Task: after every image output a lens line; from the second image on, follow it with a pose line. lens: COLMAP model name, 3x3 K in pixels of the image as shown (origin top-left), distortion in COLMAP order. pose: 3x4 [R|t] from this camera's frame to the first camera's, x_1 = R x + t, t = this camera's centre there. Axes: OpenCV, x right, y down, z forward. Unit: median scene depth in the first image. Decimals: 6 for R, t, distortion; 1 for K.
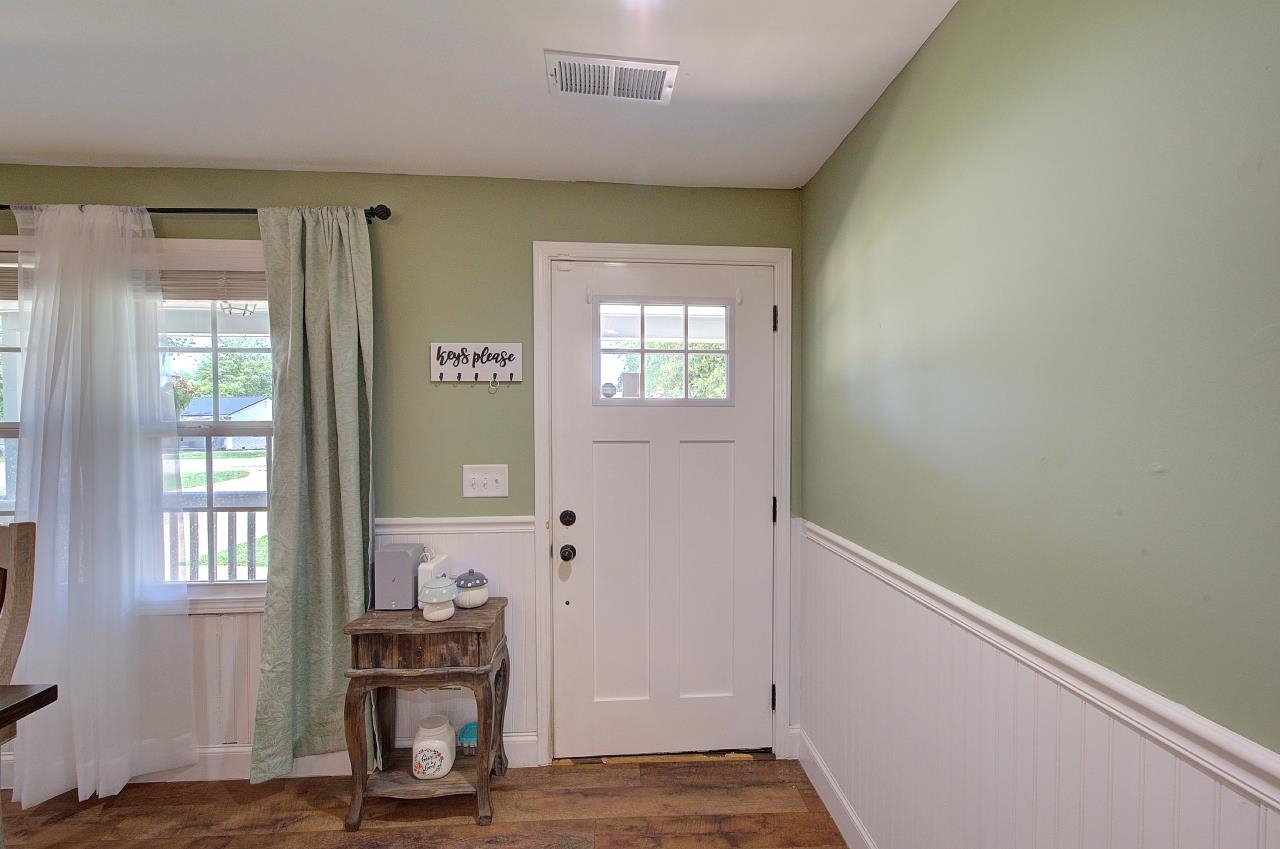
lens RADIAL K [[544.3, 0, 645.2], [0, 544.3, 436.8], [0, 0, 1]] dist [-0.000547, 0.000374]
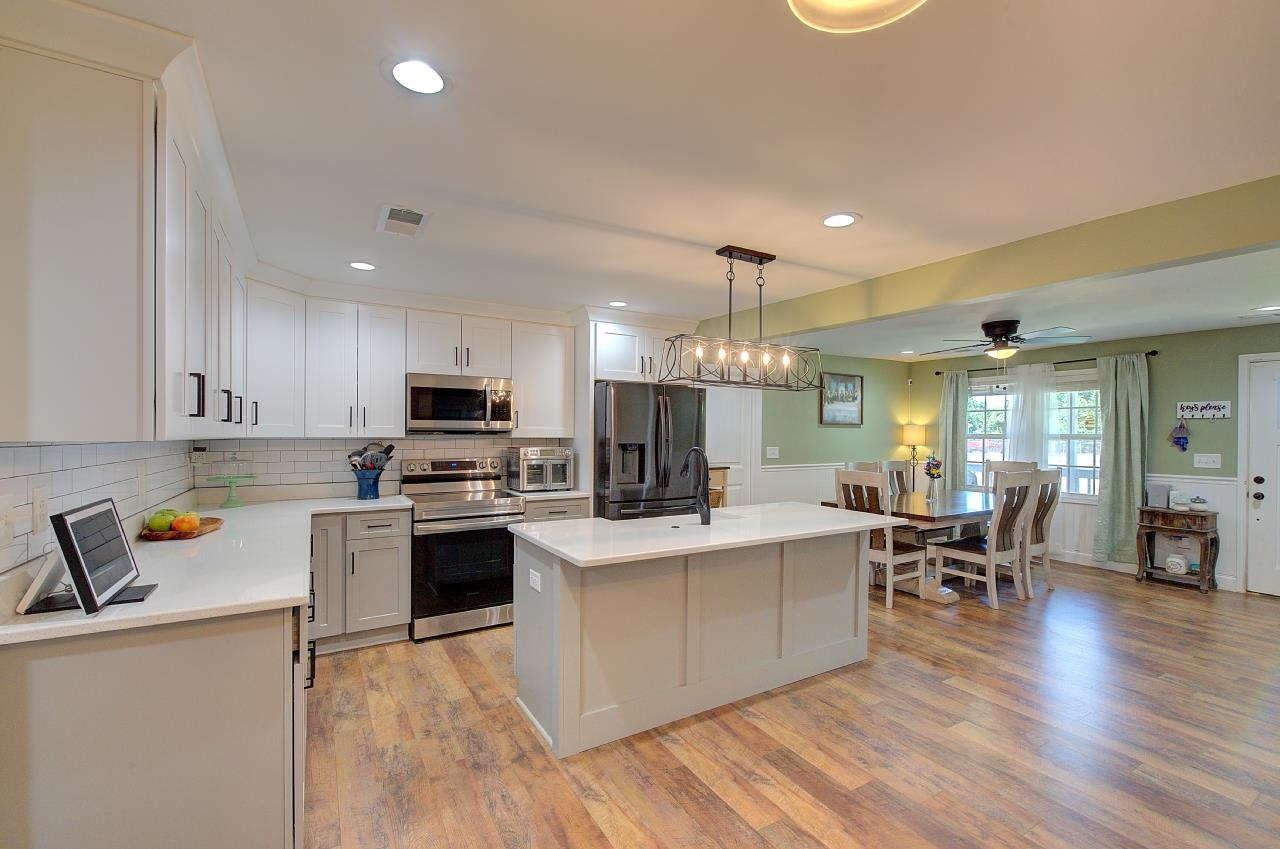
lens RADIAL K [[544.3, 0, 647.1], [0, 544.3, 434.8], [0, 0, 1]] dist [-0.000547, 0.000374]
pose [[0.463595, 0.009551, -0.885996, 0.685169], [-0.026454, 0.999645, -0.003066, 0.042183], [0.885652, 0.024859, 0.463683, -2.295086]]
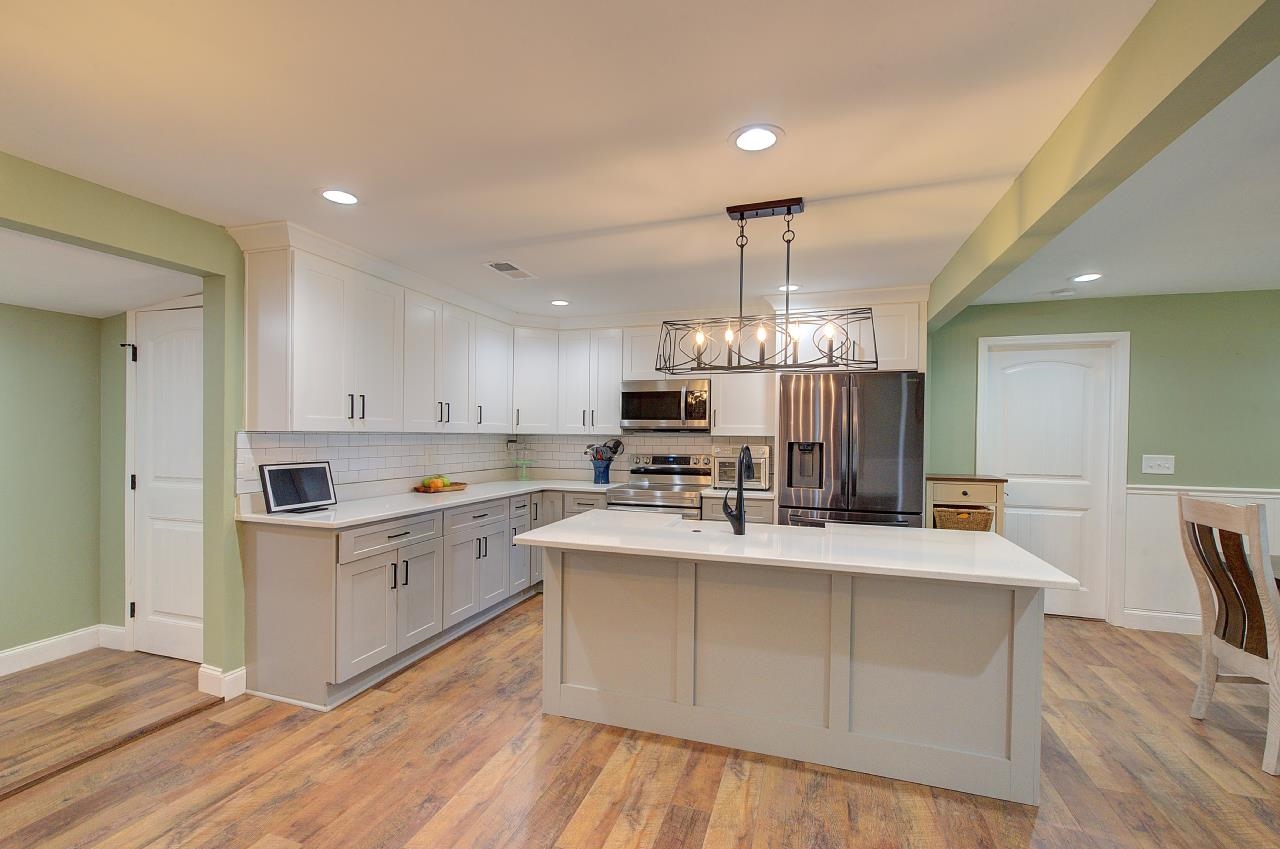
lens RADIAL K [[544.3, 0, 645.3], [0, 544.3, 437.3], [0, 0, 1]] dist [-0.000547, 0.000374]
pose [[-0.368273, 0.010263, -0.929661, 0.712181], [-0.026924, 0.999402, 0.021698, 0.027253], [0.929328, 0.033021, -0.367776, -1.238504]]
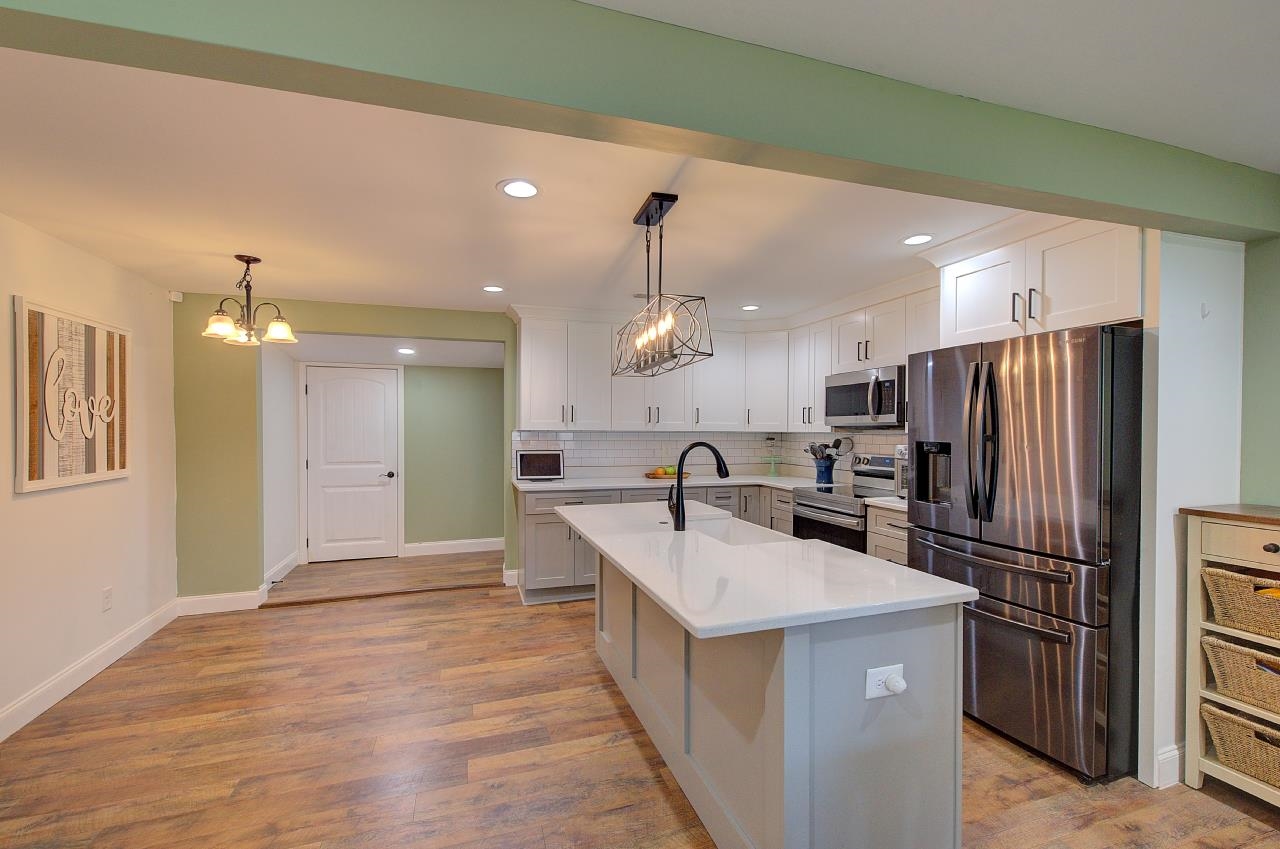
lens RADIAL K [[544.3, 0, 647.2], [0, 544.3, 435.0], [0, 0, 1]] dist [-0.000547, 0.000374]
pose [[-0.966558, 0.006257, -0.256371, -0.122588], [-0.002488, 0.999426, 0.033772, 0.008617], [0.256435, 0.033280, -0.965988, -0.307659]]
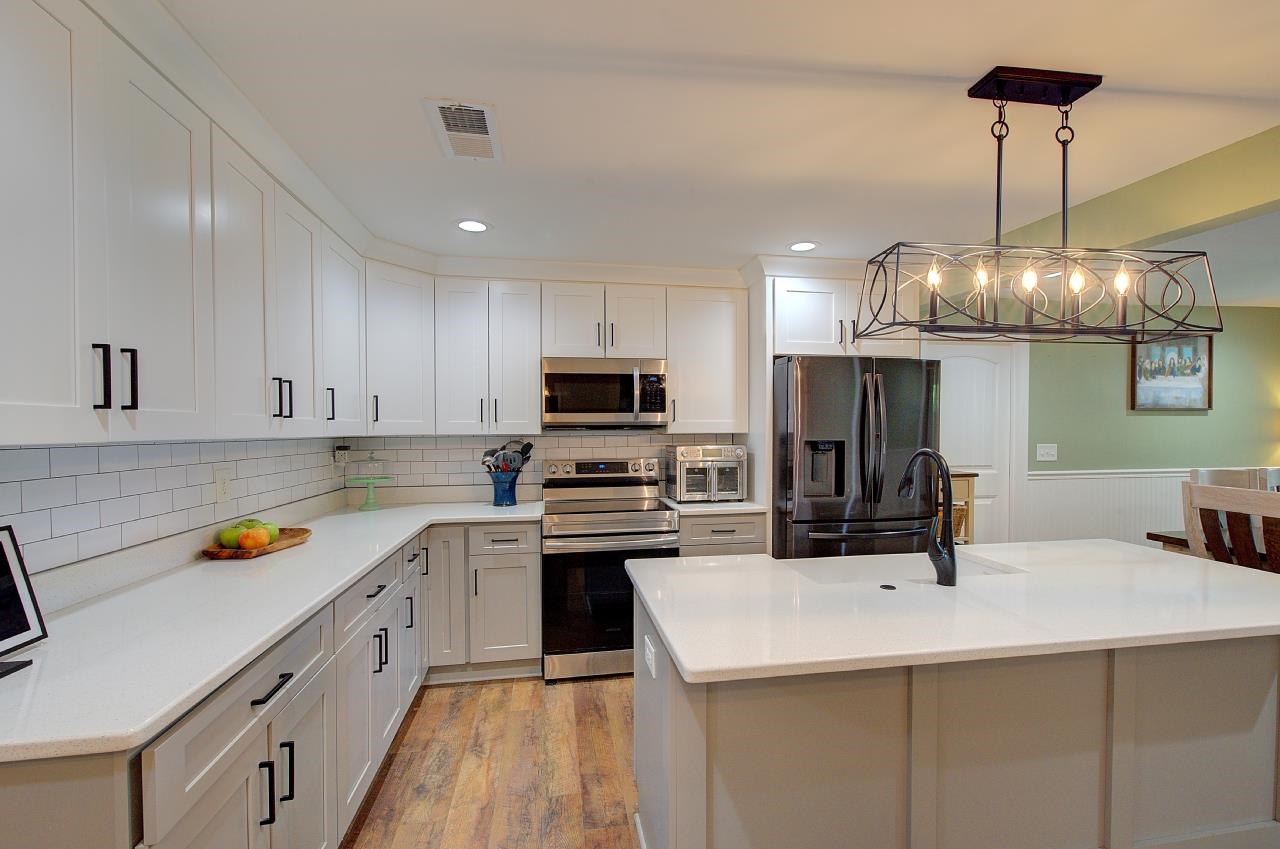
lens RADIAL K [[544.3, 0, 648.0], [0, 544.3, 436.3], [0, 0, 1]] dist [-0.000547, 0.000374]
pose [[0.105420, 0.021030, -0.994205, 0.249010], [-0.017711, 0.999657, 0.019267, 0.037627], [0.994270, 0.015577, 0.105756, -2.023424]]
